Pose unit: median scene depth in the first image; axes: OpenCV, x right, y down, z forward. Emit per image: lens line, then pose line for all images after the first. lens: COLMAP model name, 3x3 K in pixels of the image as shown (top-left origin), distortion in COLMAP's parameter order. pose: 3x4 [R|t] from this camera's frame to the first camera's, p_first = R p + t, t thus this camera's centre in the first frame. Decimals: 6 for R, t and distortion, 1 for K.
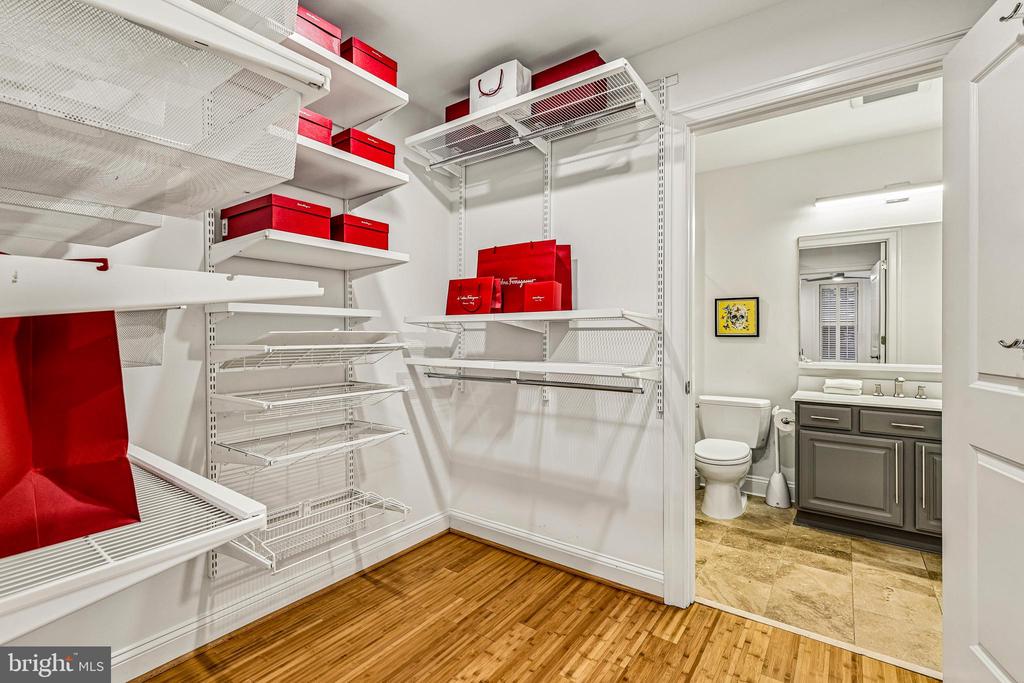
lens RADIAL K [[453.7, 0, 505.1], [0, 453.7, 337.5], [0, 0, 1]] dist [0.014686, -0.003955]
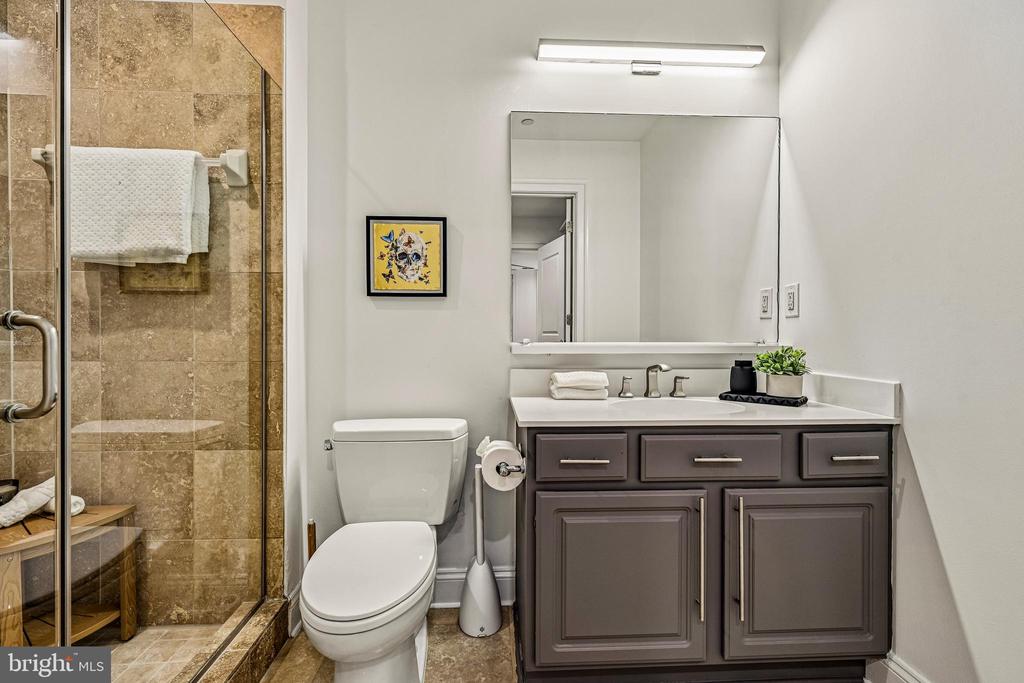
lens RADIAL K [[453.7, 0, 509.0], [0, 453.7, 339.5], [0, 0, 1]] dist [0.014686, -0.003955]
pose [[0.772065, -0.008498, 0.635486, 0.285816], [0.000248, 0.999915, 0.013070, 0.040220], [-0.635543, -0.009933, 0.772002, 0.559951]]
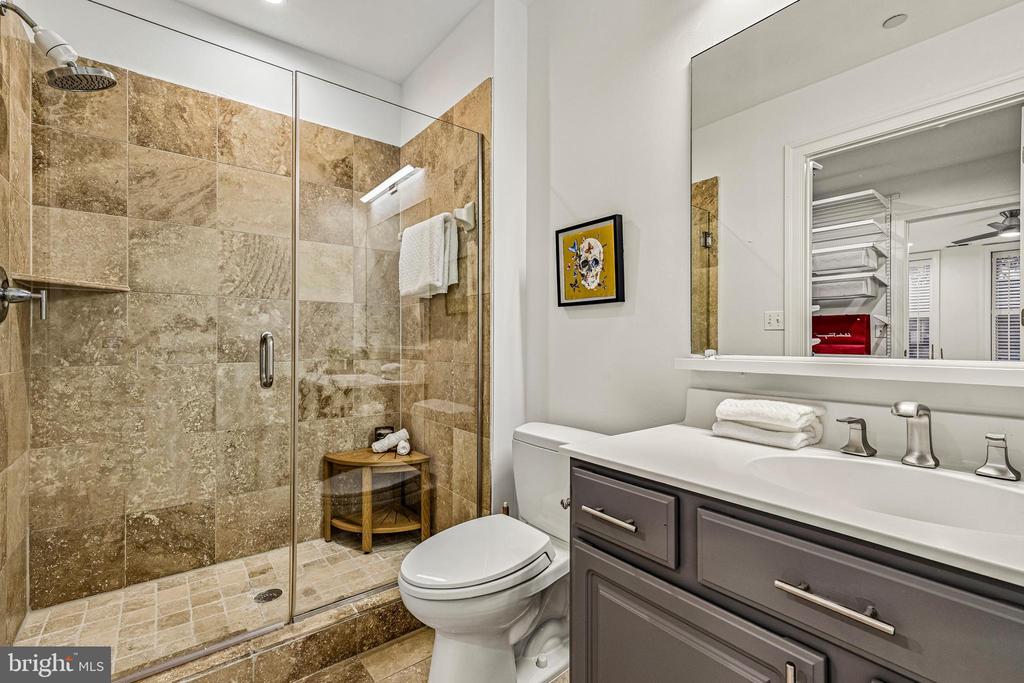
lens RADIAL K [[453.7, 0, 515.3], [0, 453.7, 340.6], [0, 0, 1]] dist [0.014686, -0.003955]
pose [[0.965220, -0.000811, -0.261438, 0.574447], [0.000058, 0.999996, -0.002888, 0.039242], [0.261440, 0.002772, 0.965216, 0.528677]]
